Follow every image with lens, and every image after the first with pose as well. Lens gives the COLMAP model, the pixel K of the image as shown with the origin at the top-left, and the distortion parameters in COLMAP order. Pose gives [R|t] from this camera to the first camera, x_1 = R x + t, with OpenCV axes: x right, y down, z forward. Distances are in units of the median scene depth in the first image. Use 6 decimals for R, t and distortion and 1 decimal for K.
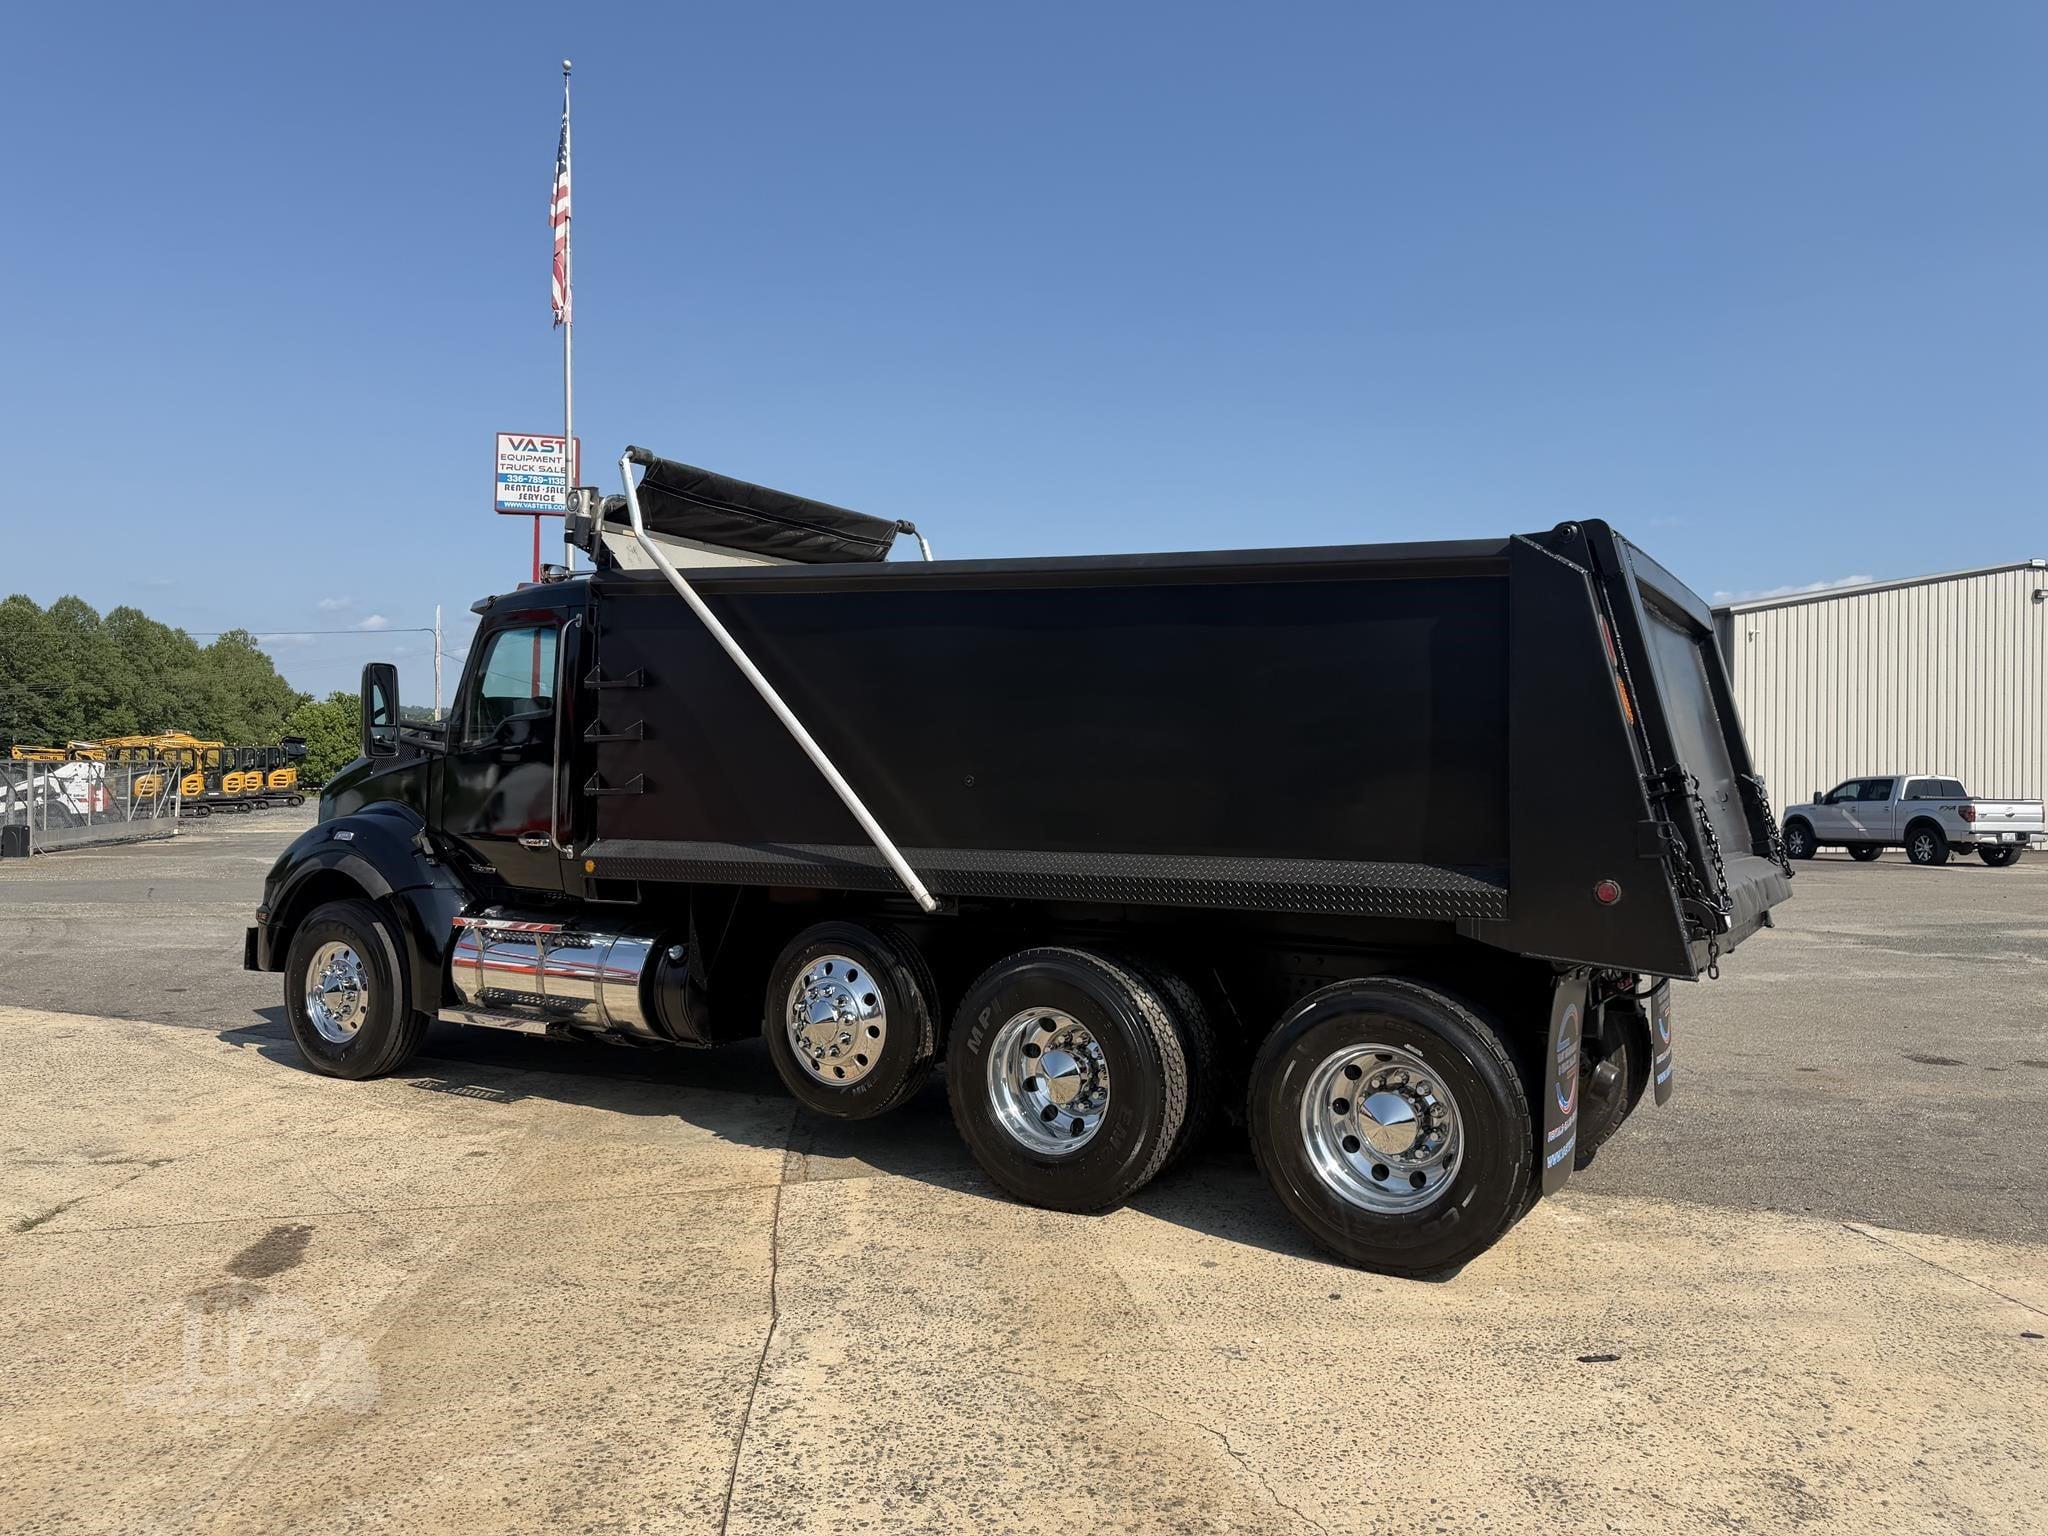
lens RADIAL K [[1432.1, 0, 1026.3], [0, 1432.1, 748.9], [0, 0, 1]] dist [0.015022, -0.019173]
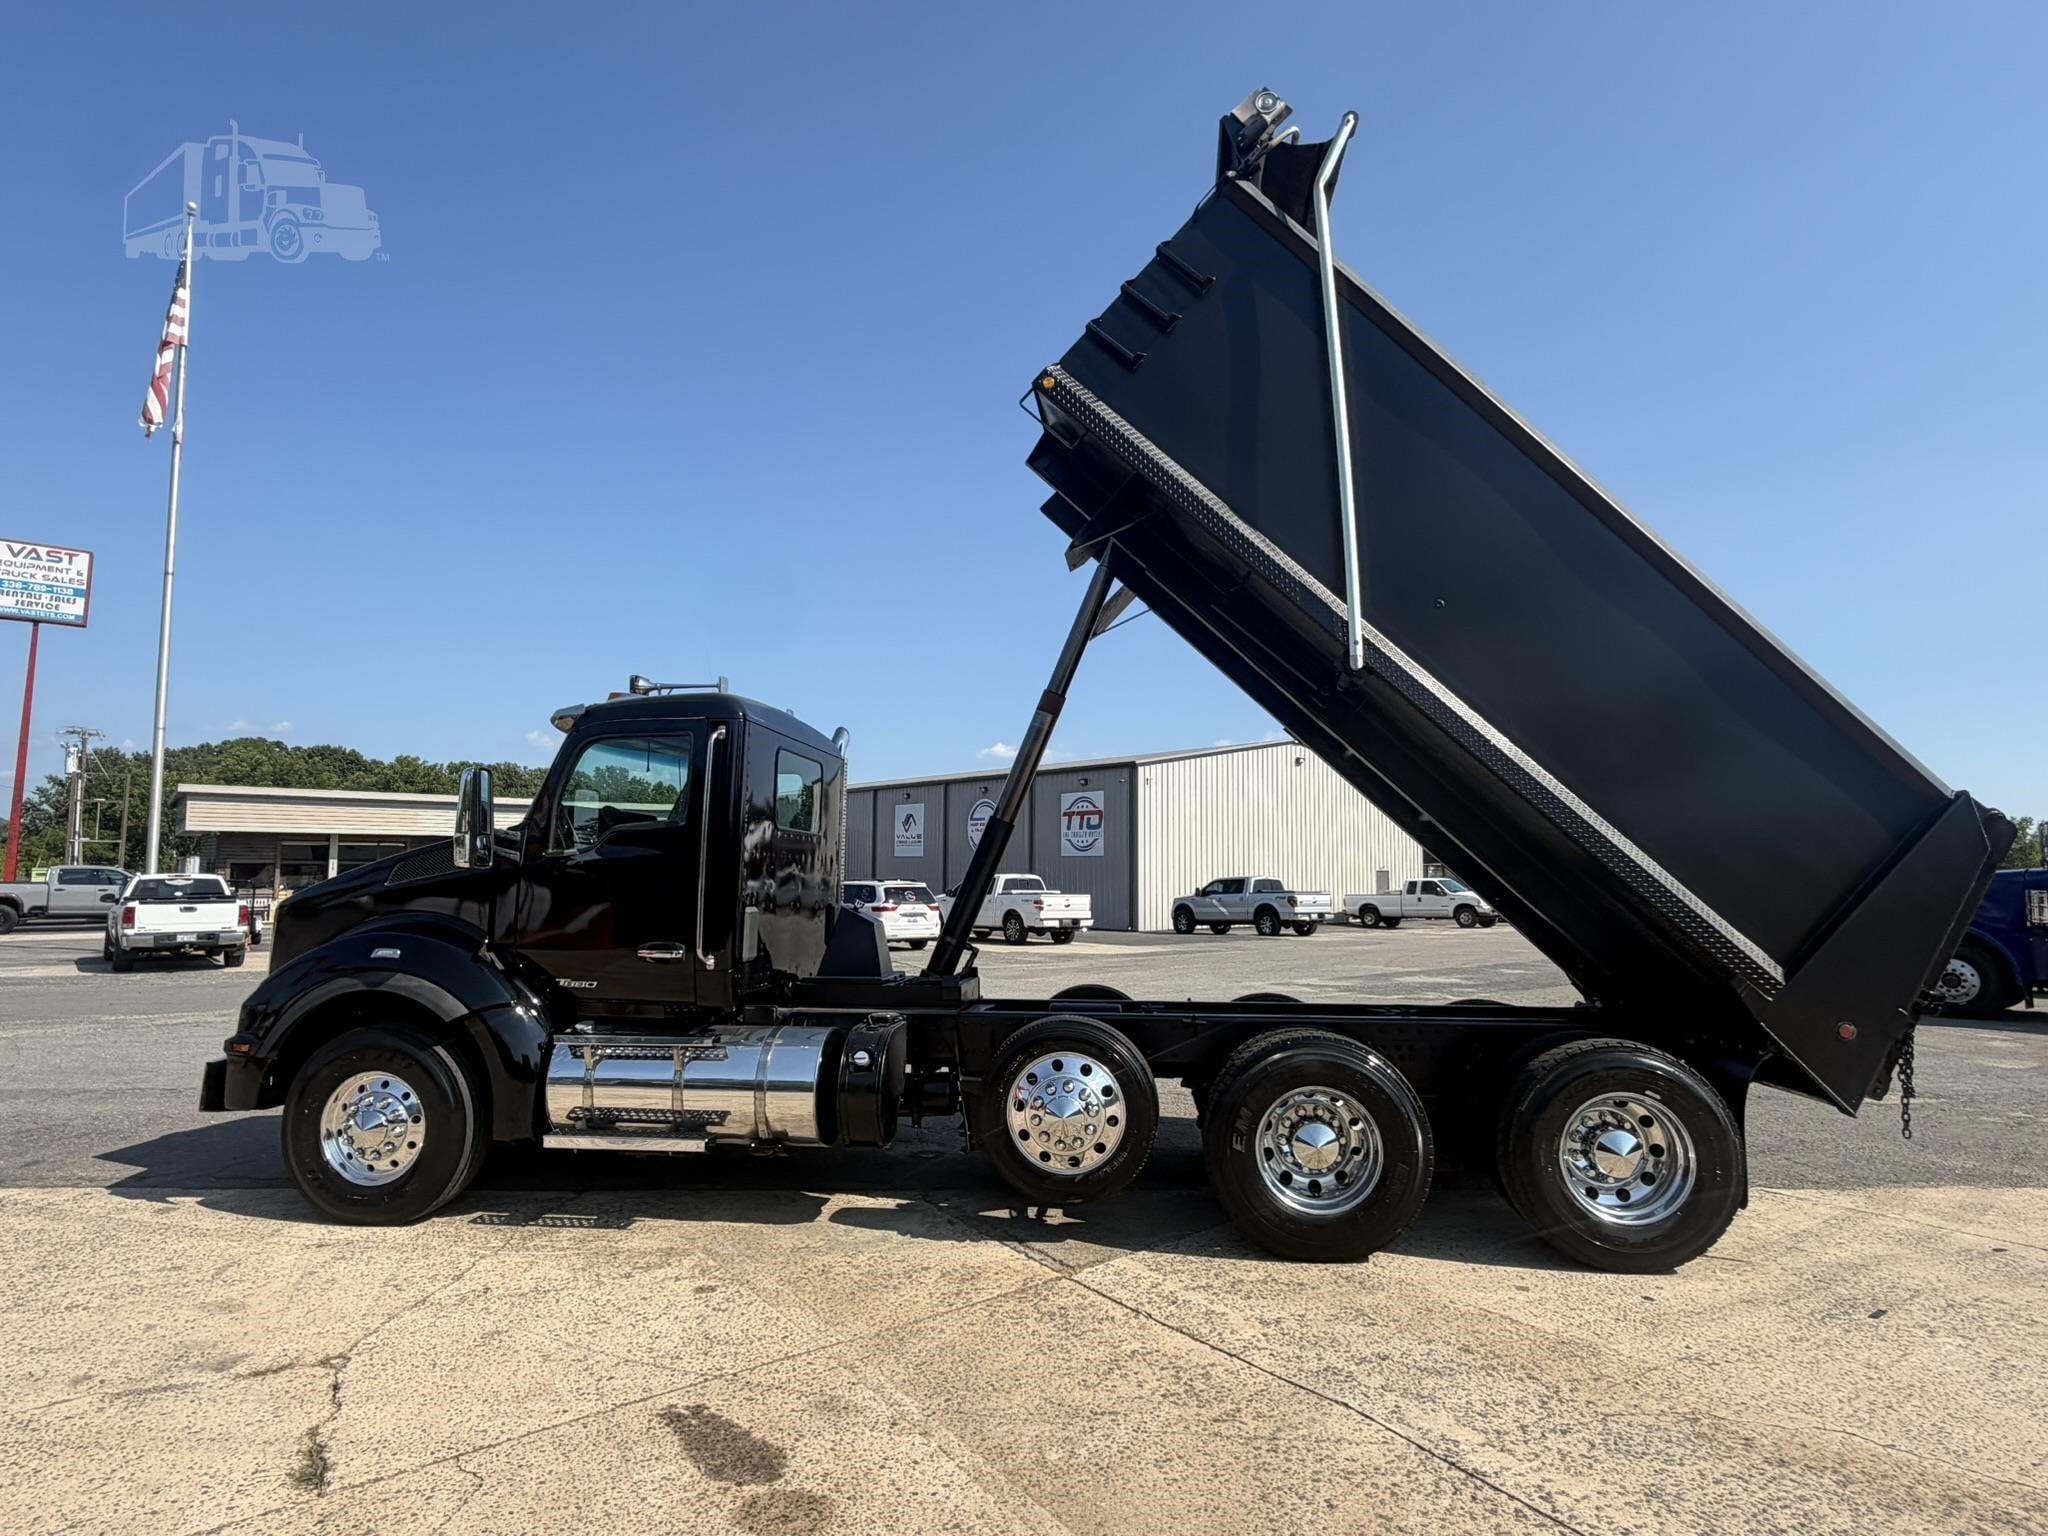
lens RADIAL K [[1106.0, 0, 1007.7], [0, 1106.0, 771.8], [0, 0, 1]] dist [-0.000153, -0.000378]
pose [[0.908347, 0.035137, 0.416738, -0.557946], [-0.003064, 0.996997, -0.077384, -0.002510], [-0.418205, 0.069015, 0.905727, 0.251141]]
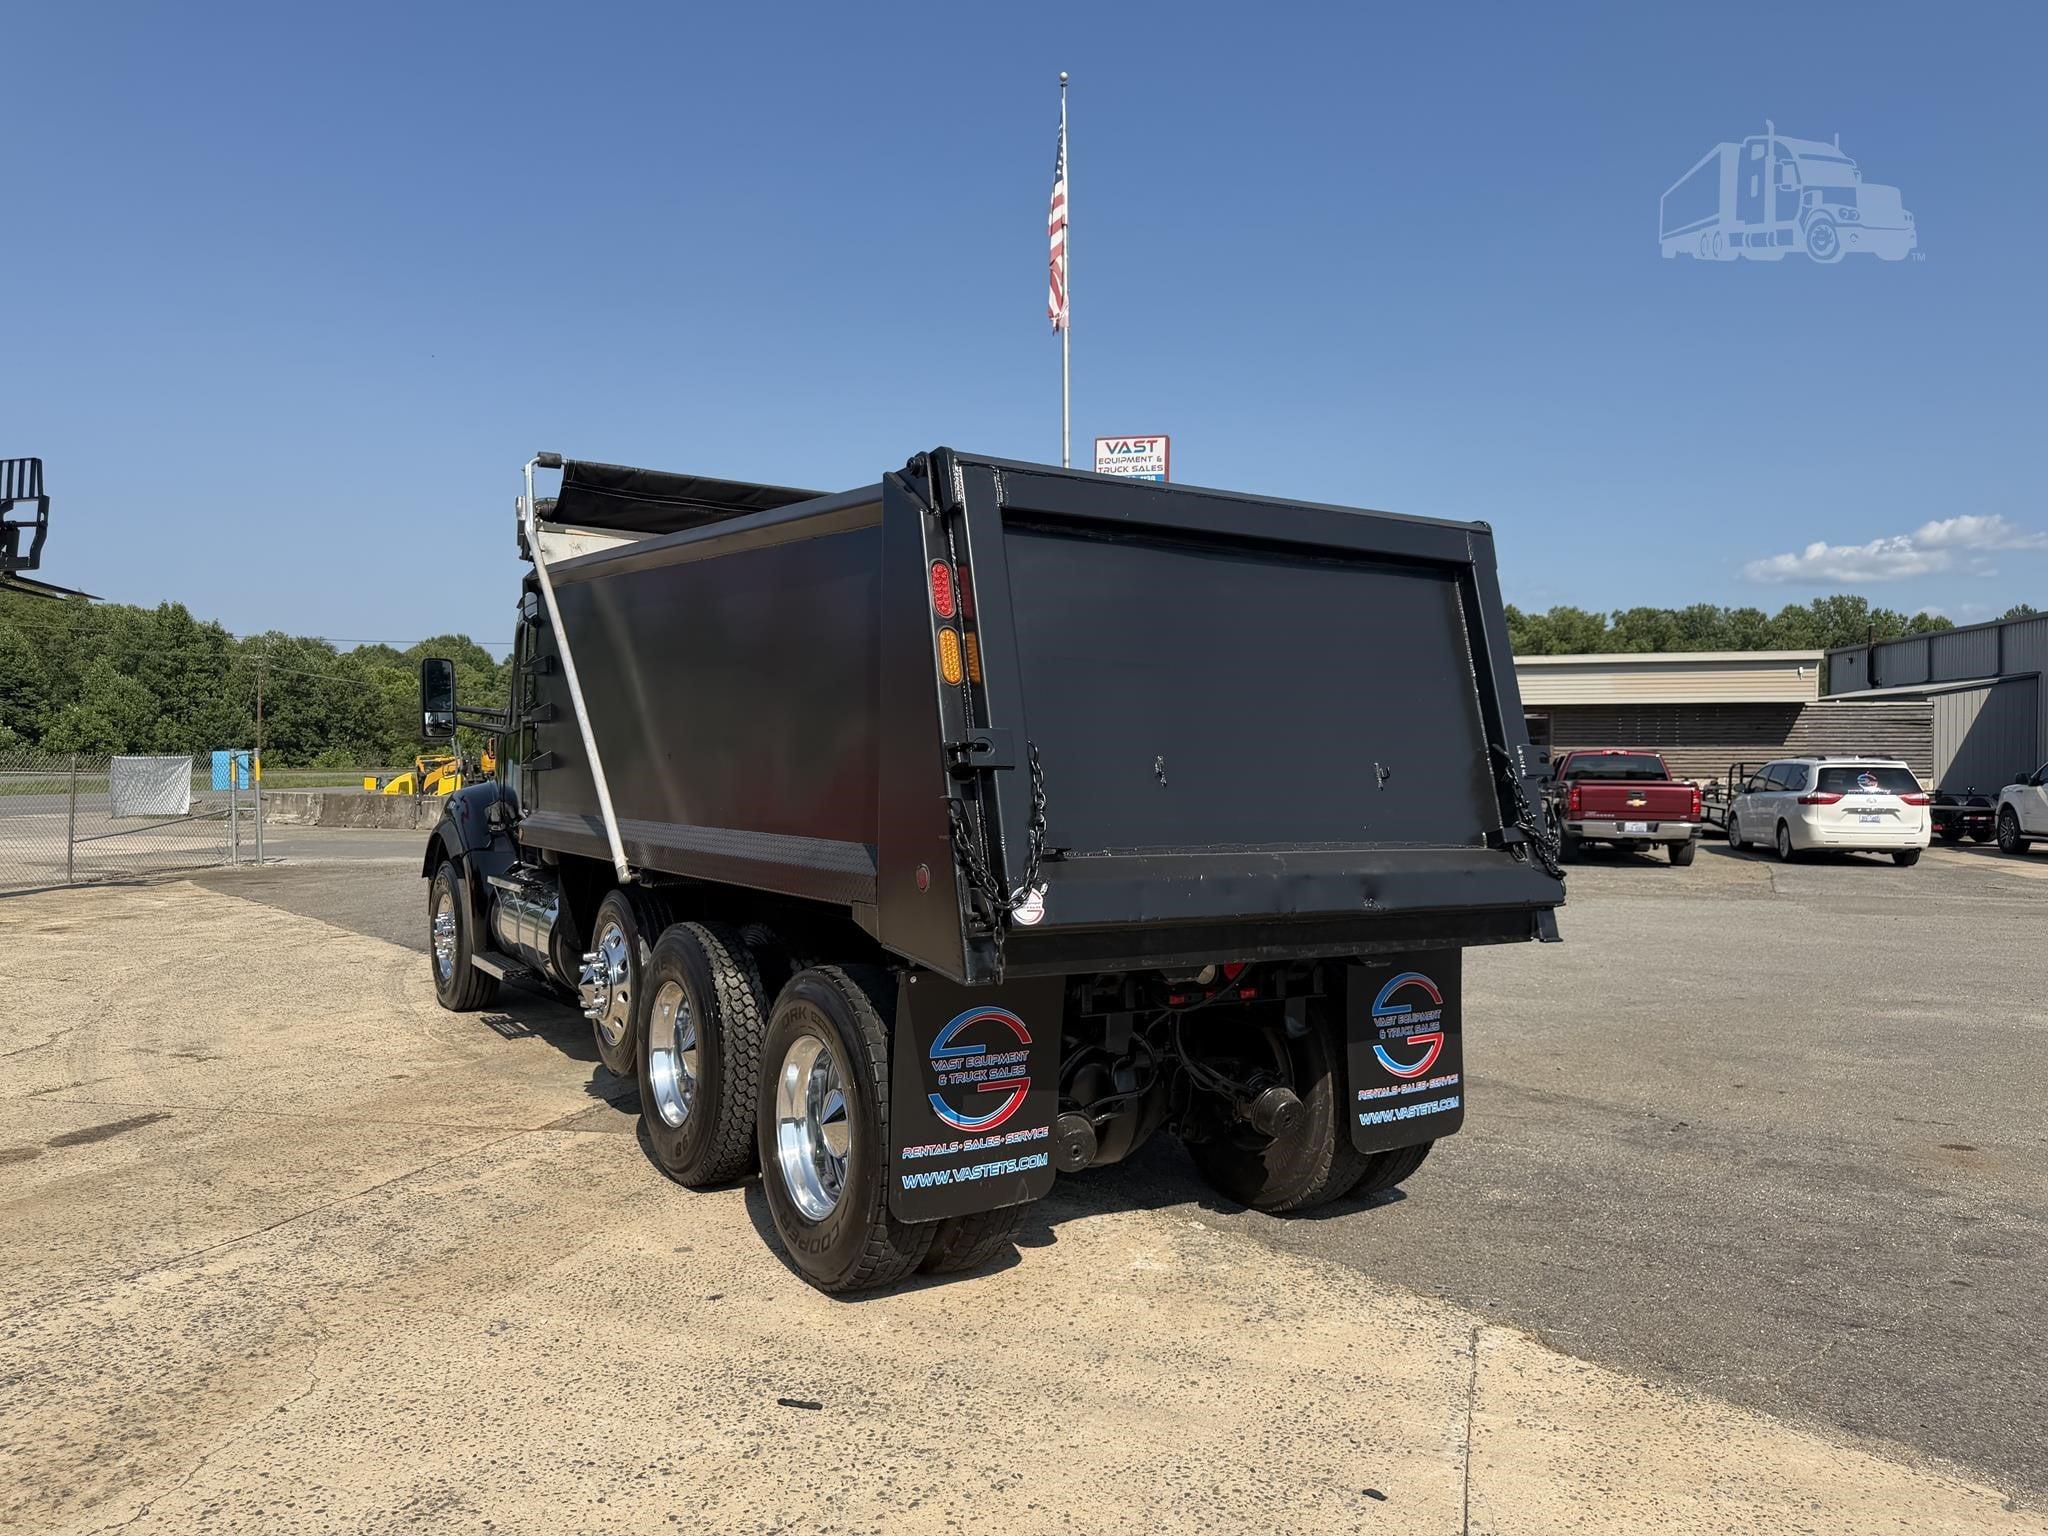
lens RADIAL K [[1432.1, 0, 1026.3], [0, 1432.1, 748.9], [0, 0, 1]] dist [0.015022, -0.019173]
pose [[0.900172, -0.005099, -0.435506, 0.631201], [0.010016, 0.999909, 0.008995, 0.011238], [0.435420, -0.012460, 0.900141, 0.189362]]
